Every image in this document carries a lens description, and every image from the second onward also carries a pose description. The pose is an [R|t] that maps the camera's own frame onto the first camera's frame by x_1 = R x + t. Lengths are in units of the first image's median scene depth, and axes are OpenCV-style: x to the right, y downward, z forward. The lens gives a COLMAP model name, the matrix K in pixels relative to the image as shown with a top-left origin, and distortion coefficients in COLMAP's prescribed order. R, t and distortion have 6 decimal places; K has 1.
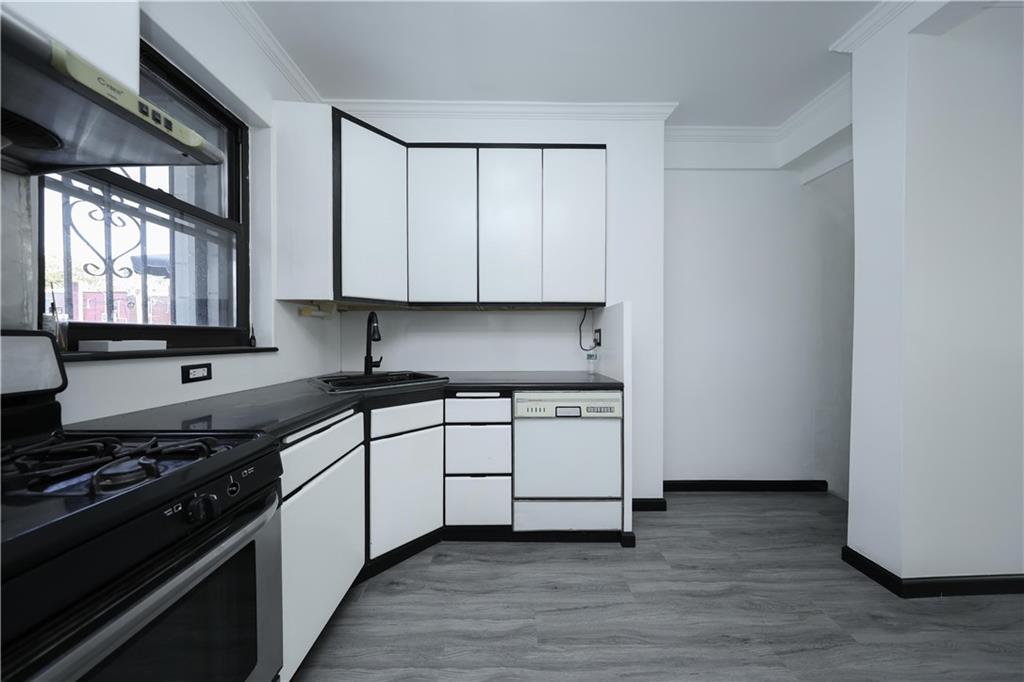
lens RADIAL K [[300.7, 0, 508.7], [0, 300.7, 339.2], [0, 0, 1]] dist [-0.004484, 0.000355]
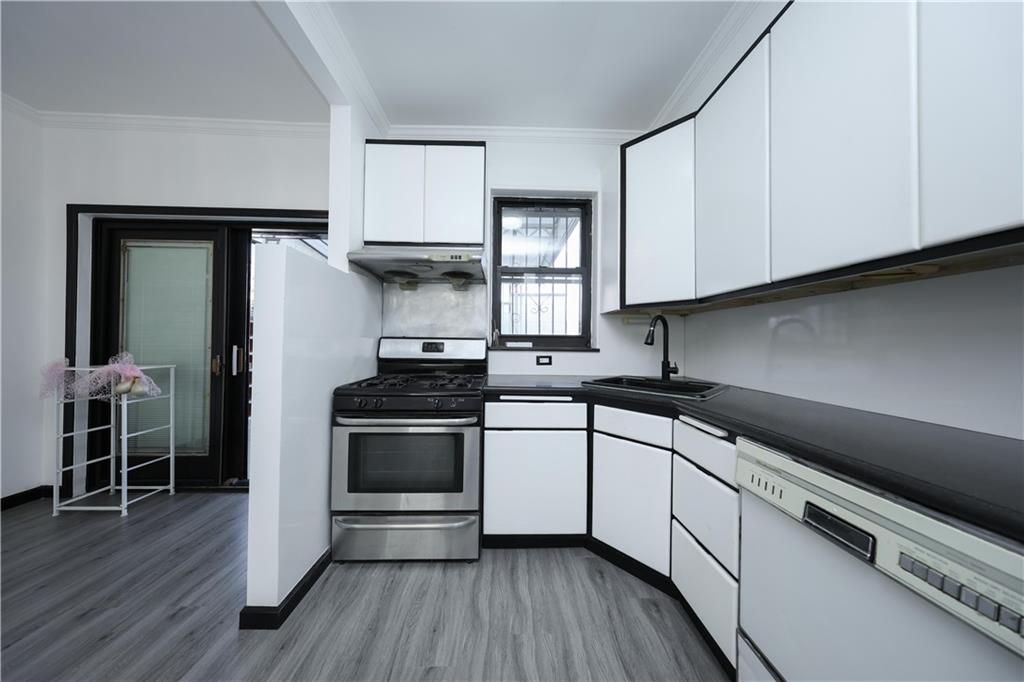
lens RADIAL K [[300.7, 0, 514.4], [0, 300.7, 339.9], [0, 0, 1]] dist [-0.004484, 0.000355]
pose [[0.019153, -0.007723, -0.999787, 0.681780], [-0.013462, 0.999878, -0.007981, 0.003150], [0.999726, 0.013612, 0.019047, 0.671832]]
